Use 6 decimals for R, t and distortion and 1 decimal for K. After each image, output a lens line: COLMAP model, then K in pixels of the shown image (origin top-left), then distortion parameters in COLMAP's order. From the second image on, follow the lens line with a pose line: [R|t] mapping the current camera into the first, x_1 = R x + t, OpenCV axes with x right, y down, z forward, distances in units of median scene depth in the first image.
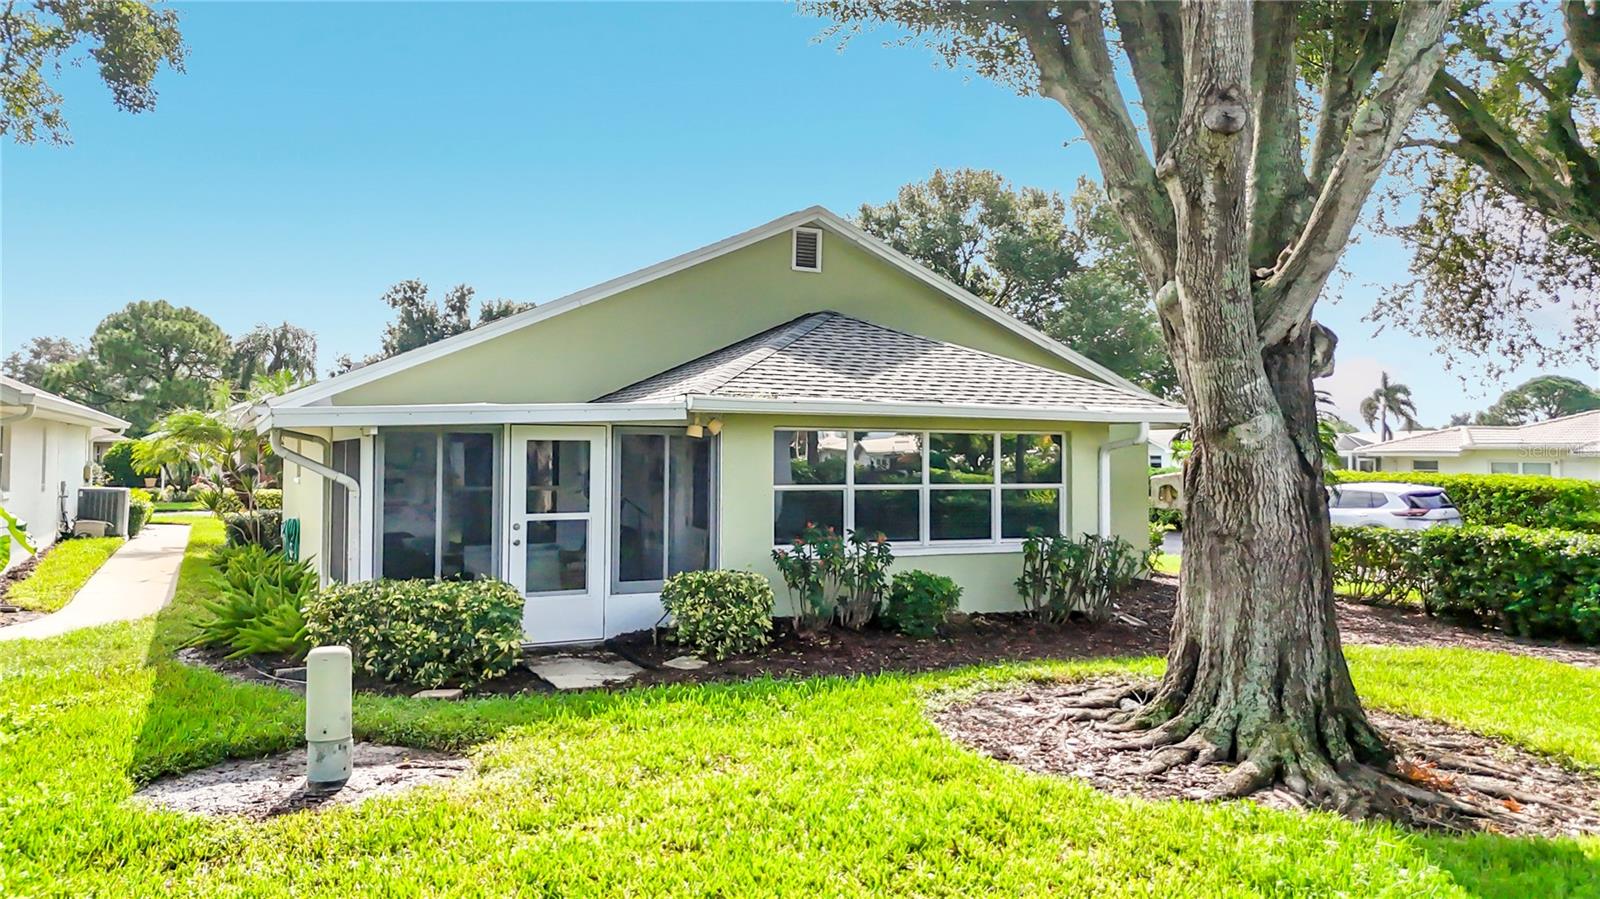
lens RADIAL K [[1153.7, 0, 793.6], [0, 1153.7, 421.6], [0, 0, 1]] dist [0.095567, -0.103348]
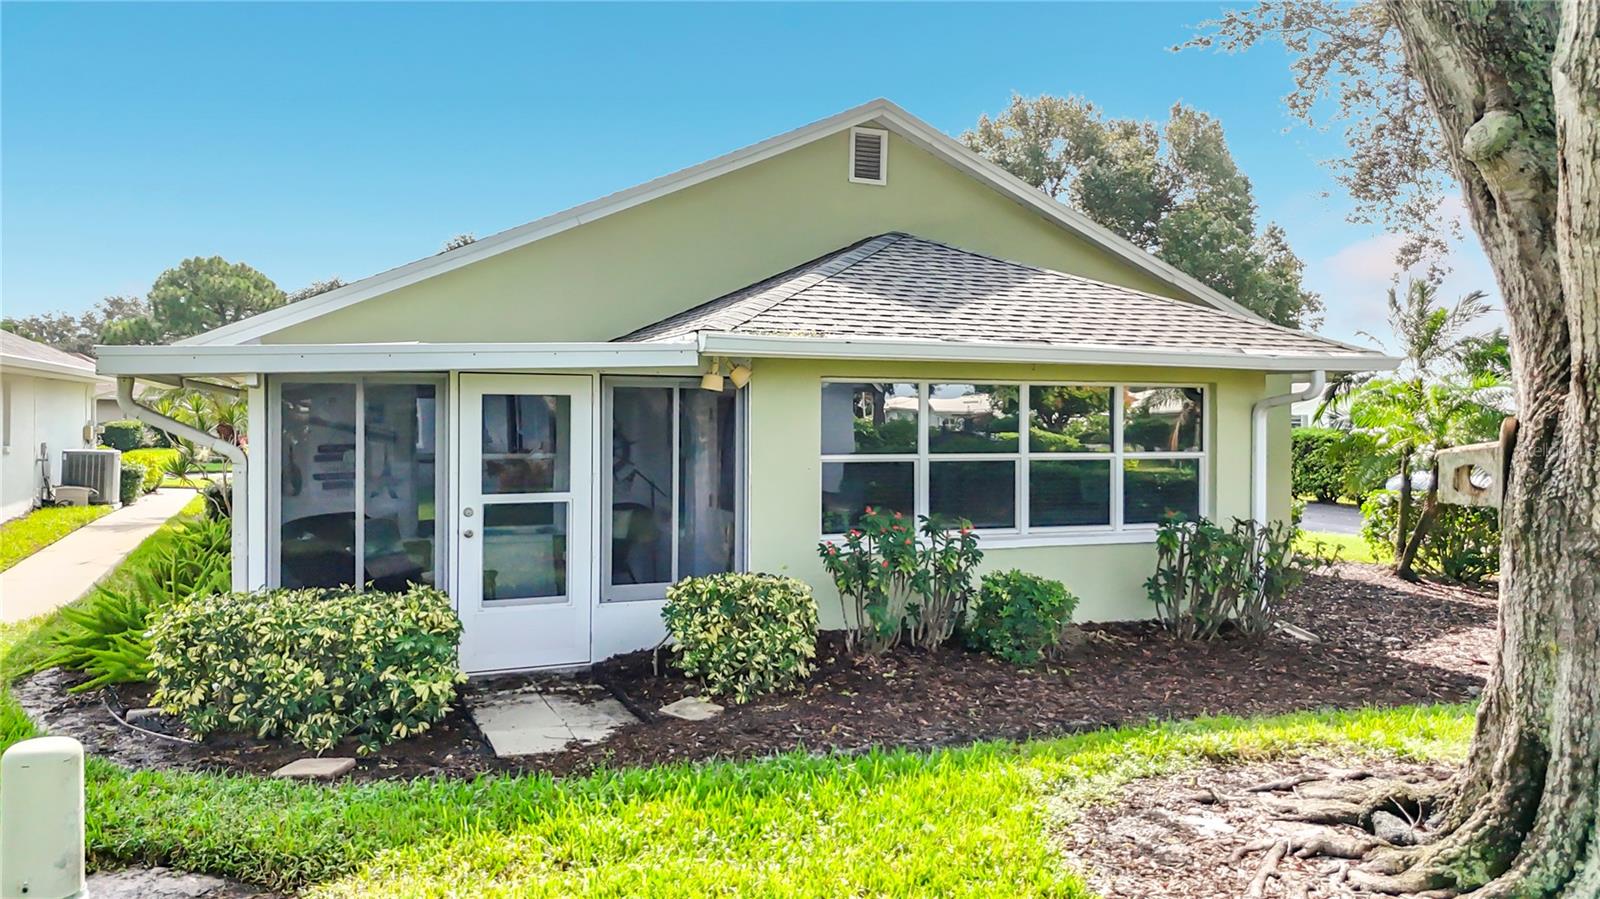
lens RADIAL K [[1153.7, 0, 793.6], [0, 1153.7, 421.6], [0, 0, 1]] dist [0.095567, -0.103348]
pose [[0.998316, 0.000181, -0.058005, 0.008908], [0.001861, 0.999380, 0.035156, 0.007413], [0.057975, -0.035205, 0.997697, 0.265109]]
